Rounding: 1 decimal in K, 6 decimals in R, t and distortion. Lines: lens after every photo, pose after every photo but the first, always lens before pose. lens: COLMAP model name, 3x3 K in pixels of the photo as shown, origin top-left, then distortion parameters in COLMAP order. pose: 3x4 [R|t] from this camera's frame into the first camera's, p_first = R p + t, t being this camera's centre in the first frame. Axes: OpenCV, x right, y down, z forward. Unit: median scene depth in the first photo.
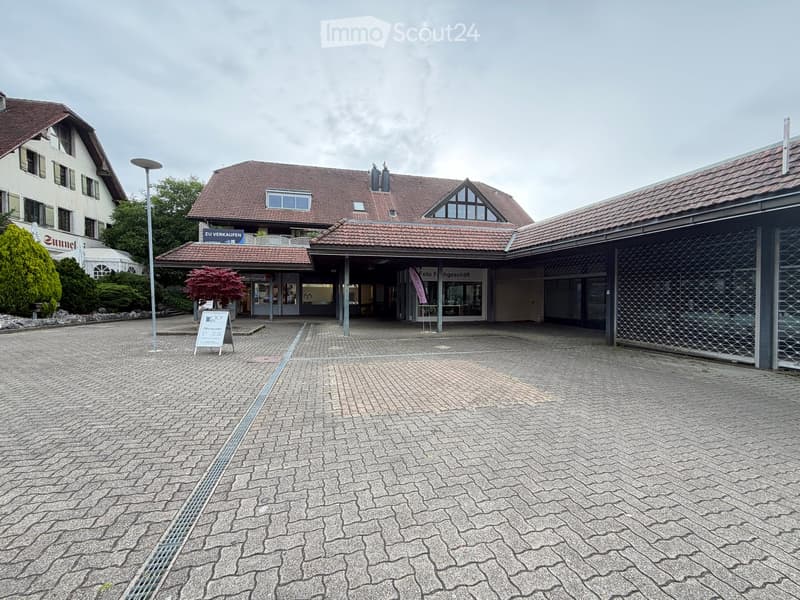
lens RADIAL K [[315.1, 0, 400.0], [0, 315.1, 300.0], [0, 0, 1]] dist [0.000266, -0.000148]
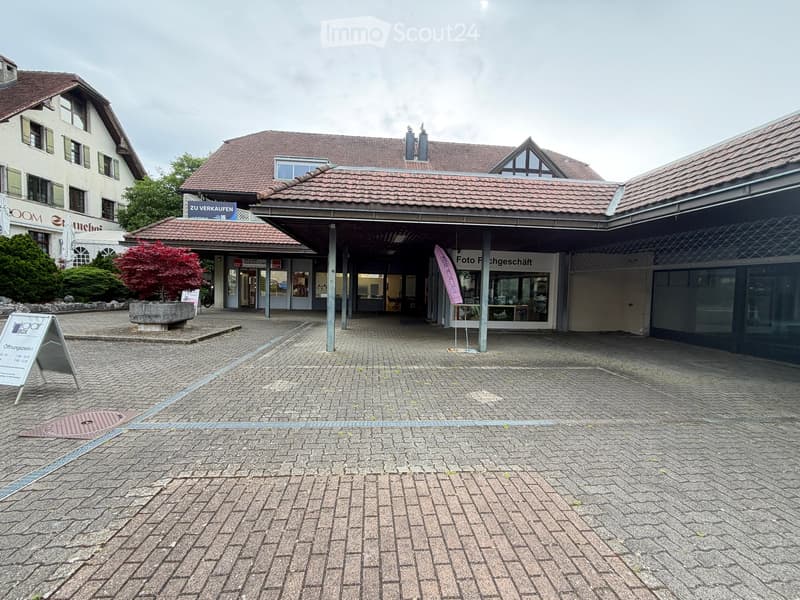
lens RADIAL K [[315.1, 0, 400.0], [0, 315.1, 300.0], [0, 0, 1]] dist [0.000266, -0.000148]
pose [[0.988472, 0.029346, -0.148530, 0.033668], [-0.025843, 0.999342, 0.025460, -0.005805], [0.149180, -0.021328, 0.988580, 0.222376]]
